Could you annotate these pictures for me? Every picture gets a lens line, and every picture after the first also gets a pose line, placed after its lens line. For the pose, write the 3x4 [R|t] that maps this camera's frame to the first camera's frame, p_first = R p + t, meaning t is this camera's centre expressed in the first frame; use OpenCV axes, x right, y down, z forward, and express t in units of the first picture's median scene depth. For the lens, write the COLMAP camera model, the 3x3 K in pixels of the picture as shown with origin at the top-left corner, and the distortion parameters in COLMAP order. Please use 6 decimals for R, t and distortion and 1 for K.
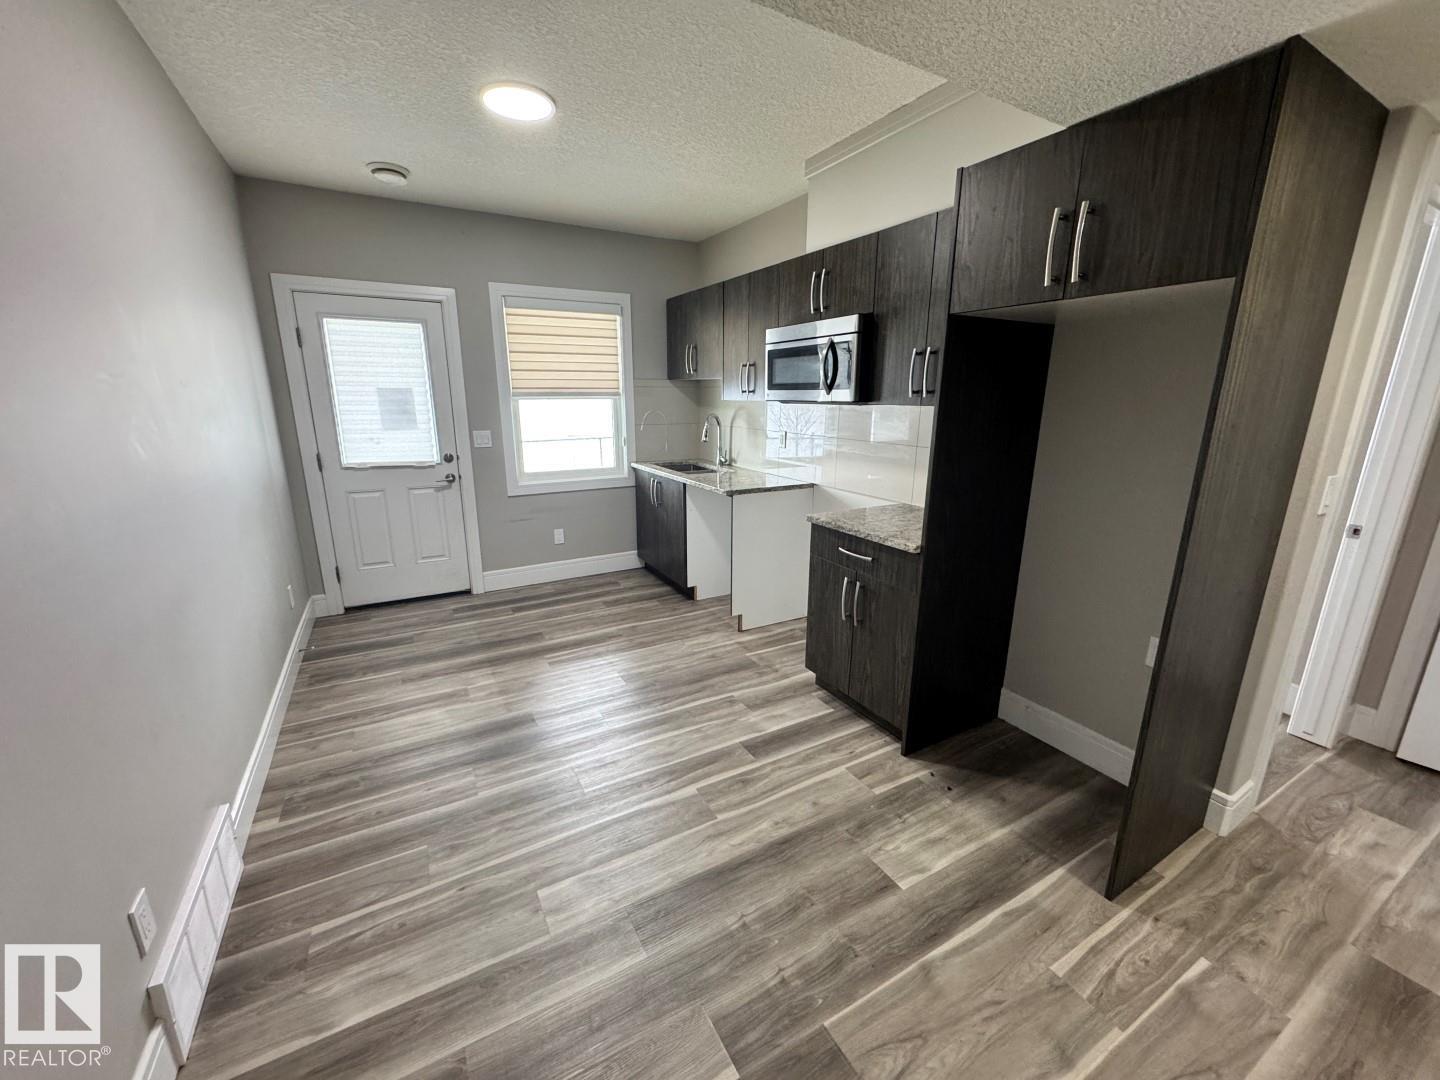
lens RADIAL K [[576.4, 0, 721.3], [0, 576.4, 540.2], [0, 0, 1]] dist [0.002786, 0.000318]
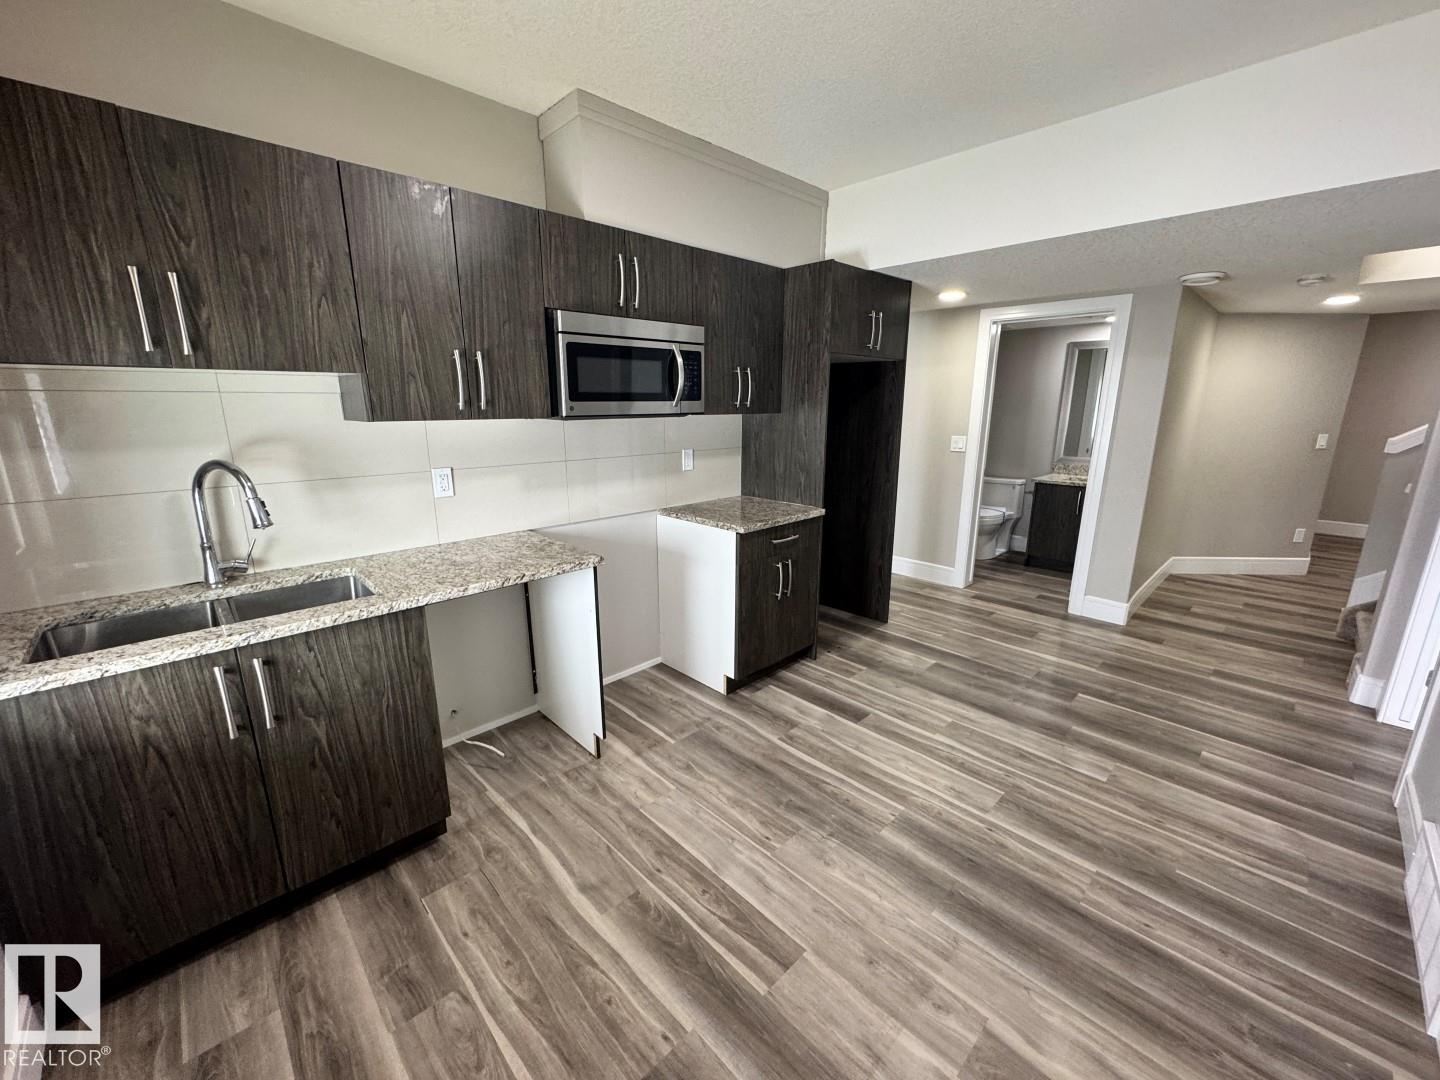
lens RADIAL K [[576.4, 0, 719.9], [0, 576.4, 539.1], [0, 0, 1]] dist [0.002786, 0.000318]
pose [[-0.256934, -0.234054, 0.937658, -0.813193], [0.235595, 0.925790, 0.295649, -0.344319], [-0.937272, 0.296870, -0.182725, 1.286633]]
